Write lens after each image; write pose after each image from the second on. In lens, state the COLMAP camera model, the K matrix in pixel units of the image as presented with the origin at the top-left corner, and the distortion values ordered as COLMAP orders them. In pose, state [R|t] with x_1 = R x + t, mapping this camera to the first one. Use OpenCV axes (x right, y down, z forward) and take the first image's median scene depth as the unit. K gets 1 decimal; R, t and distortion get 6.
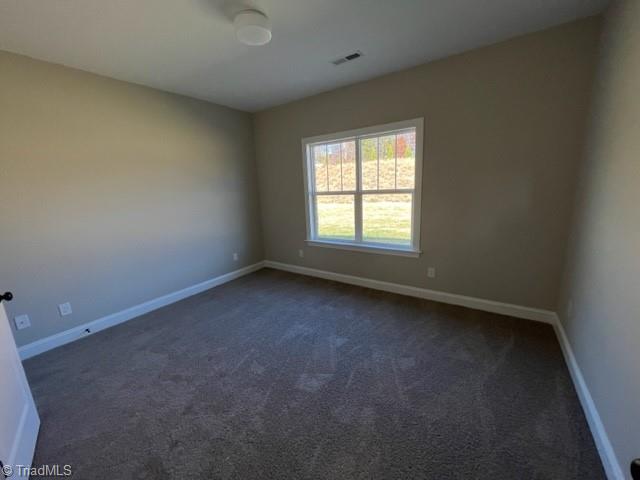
lens RADIAL K [[257.2, 0, 320.2], [0, 257.2, 238.6], [0, 0, 1]] dist [-0.003171, 0.000223]
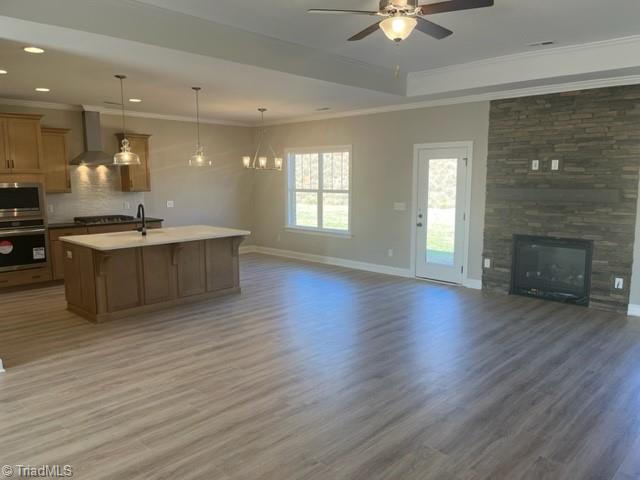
lens RADIAL K [[485.0, 0, 318.3], [0, 485.0, 243.6], [0, 0, 1]] dist [0.066243, -0.095633]
pose [[0.983262, 0.082248, -0.162579, 0.551499], [-0.096066, 0.992233, -0.079031, 0.283672], [0.154816, 0.093326, 0.983525, -1.411057]]
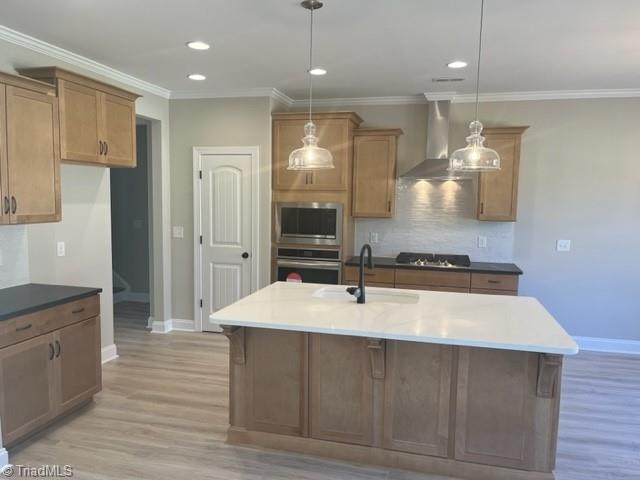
lens RADIAL K [[485.0, 0, 318.3], [0, 485.0, 243.6], [0, 0, 1]] dist [0.066243, -0.095633]
pose [[0.337362, 0.155497, -0.928444, 0.476195], [-0.250032, 0.965640, 0.070874, 0.038487], [0.907563, 0.208230, 0.364649, -0.305051]]
